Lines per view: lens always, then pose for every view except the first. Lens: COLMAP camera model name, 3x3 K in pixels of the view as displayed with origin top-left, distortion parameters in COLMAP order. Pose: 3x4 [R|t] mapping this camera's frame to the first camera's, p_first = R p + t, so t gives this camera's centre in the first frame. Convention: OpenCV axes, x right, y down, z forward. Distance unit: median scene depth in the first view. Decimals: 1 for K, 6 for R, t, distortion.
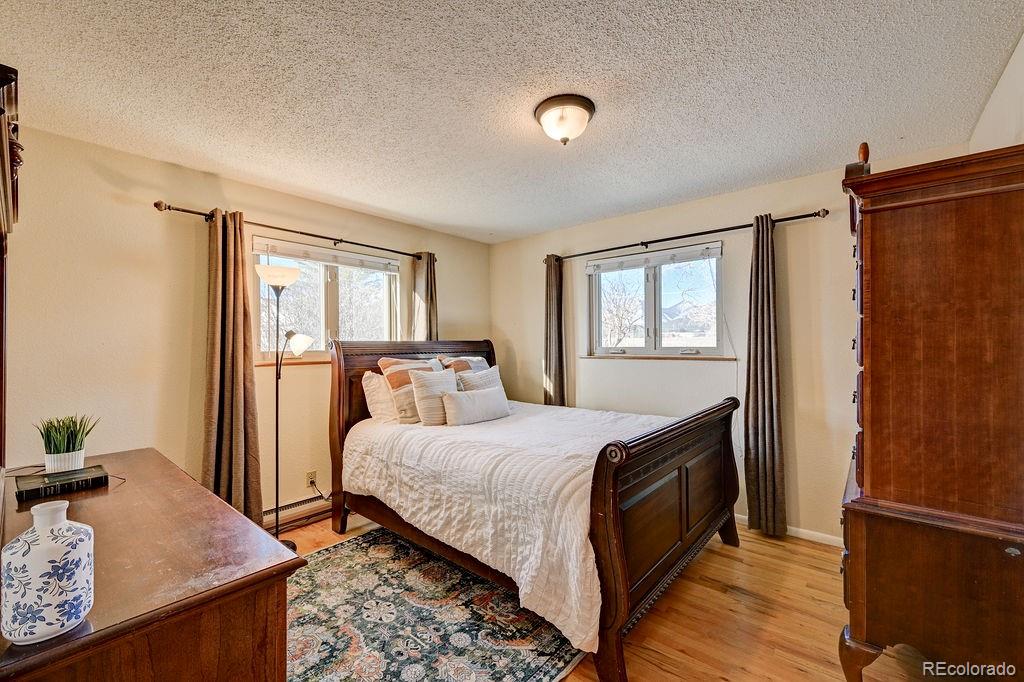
lens RADIAL K [[427.7, 0, 507.3], [0, 427.7, 346.6], [0, 0, 1]] dist [0.000266, 0.000011]
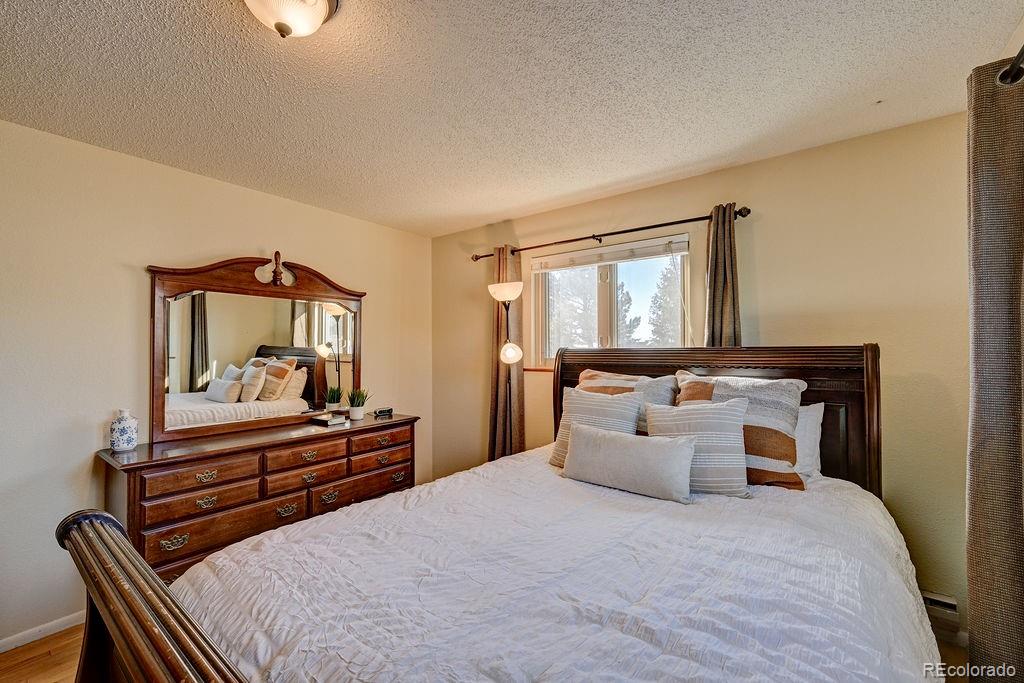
lens RADIAL K [[427.7, 0, 507.3], [0, 427.7, 347.1], [0, 0, 1]] dist [0.000266, 0.000011]
pose [[0.049077, -0.003054, -0.998790, 0.459289], [-0.002488, 0.999992, -0.003180, -0.012236], [0.998792, 0.002641, 0.049069, 0.715106]]
